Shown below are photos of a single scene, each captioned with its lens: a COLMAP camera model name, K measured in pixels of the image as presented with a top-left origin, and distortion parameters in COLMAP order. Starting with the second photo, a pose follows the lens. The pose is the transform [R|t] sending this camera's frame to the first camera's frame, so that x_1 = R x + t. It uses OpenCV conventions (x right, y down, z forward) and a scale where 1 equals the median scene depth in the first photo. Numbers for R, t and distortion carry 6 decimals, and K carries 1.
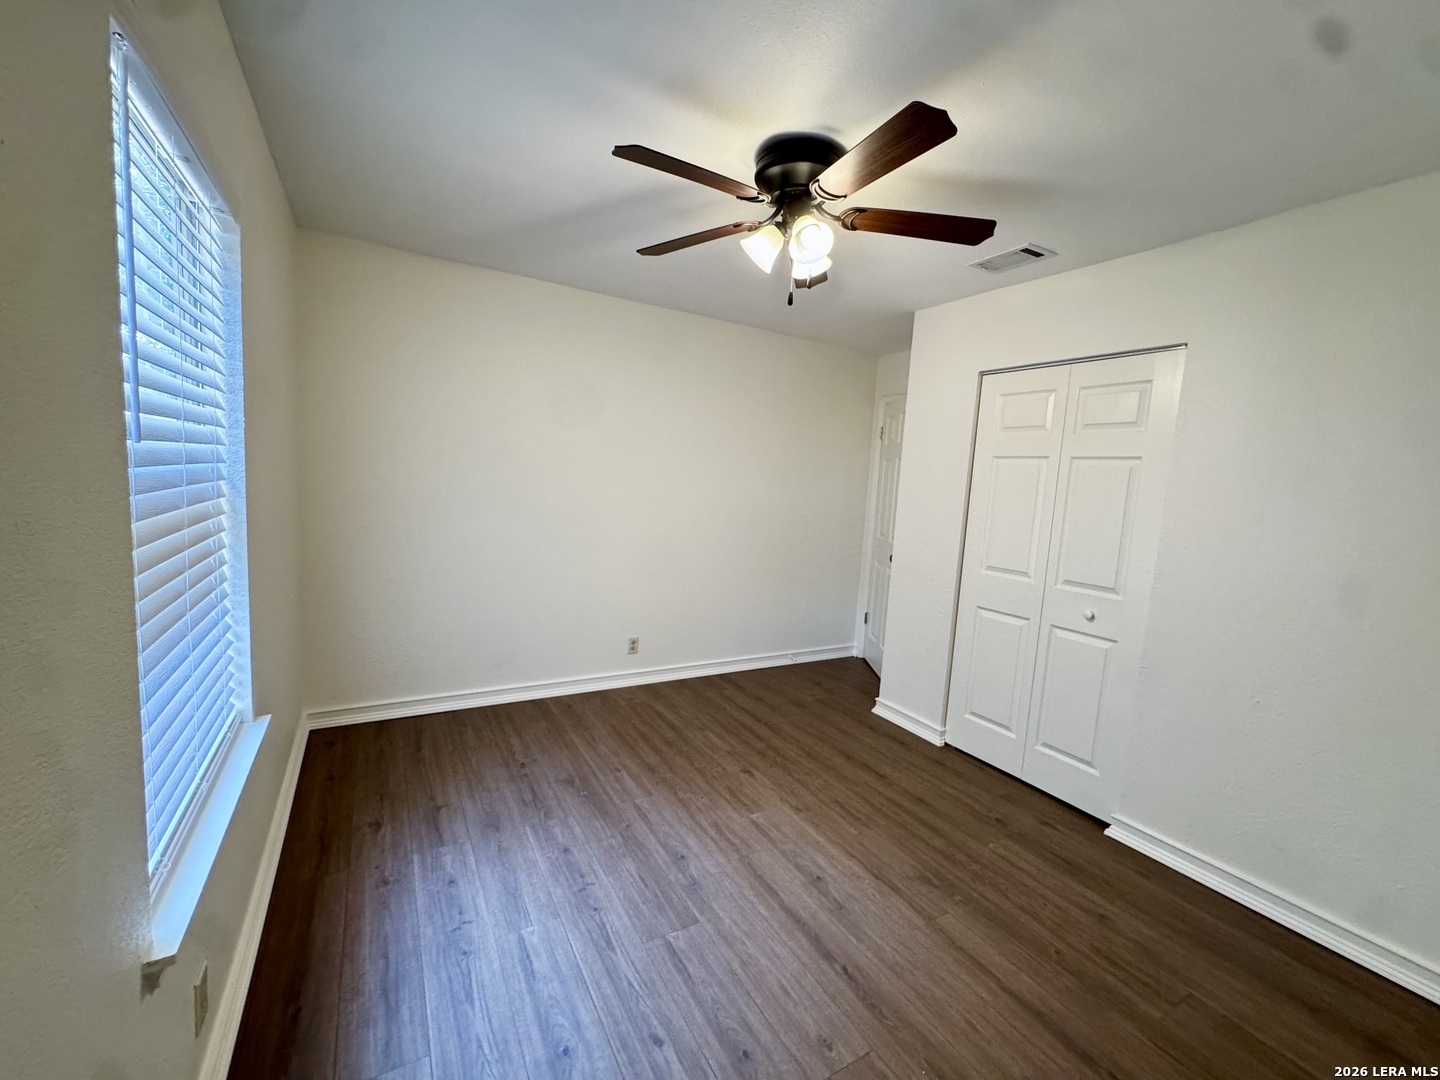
lens RADIAL K [[583.7, 0, 713.7], [0, 583.7, 536.2], [0, 0, 1]] dist [-0.001513, 0.000355]
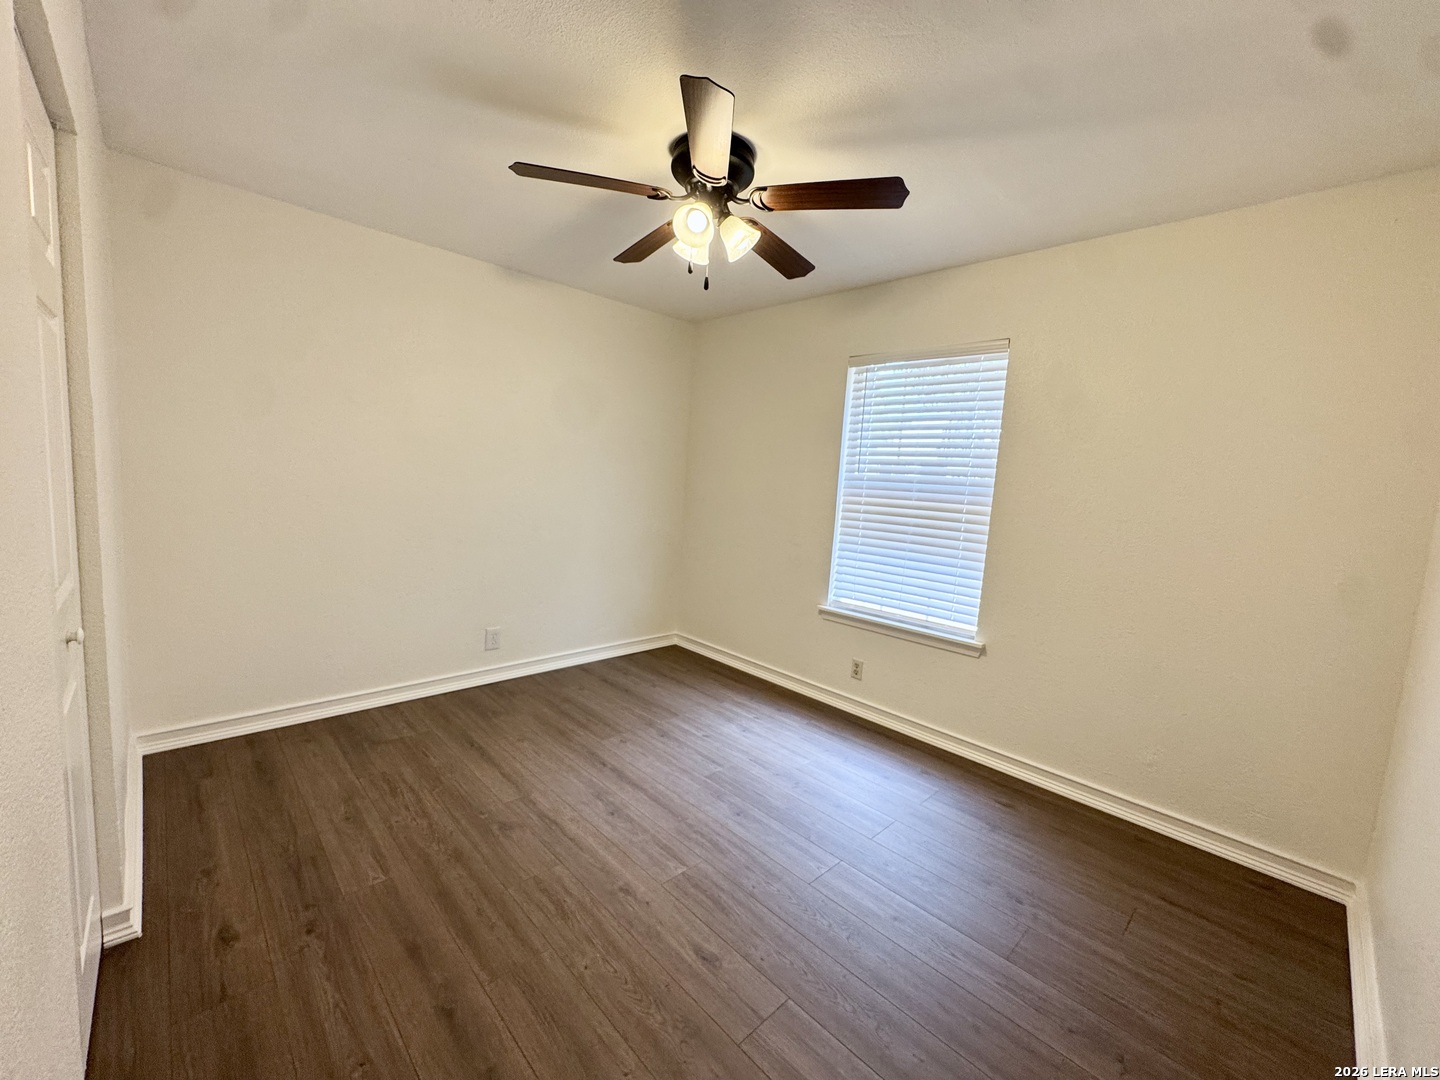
lens RADIAL K [[583.7, 0, 718.1], [0, 583.7, 540.5], [0, 0, 1]] dist [-0.001513, 0.000355]
pose [[-0.963278, -0.093442, -0.251721, 0.298730], [-0.145327, 0.969745, 0.196149, -0.146560], [0.225776, 0.225528, -0.947714, 1.881884]]
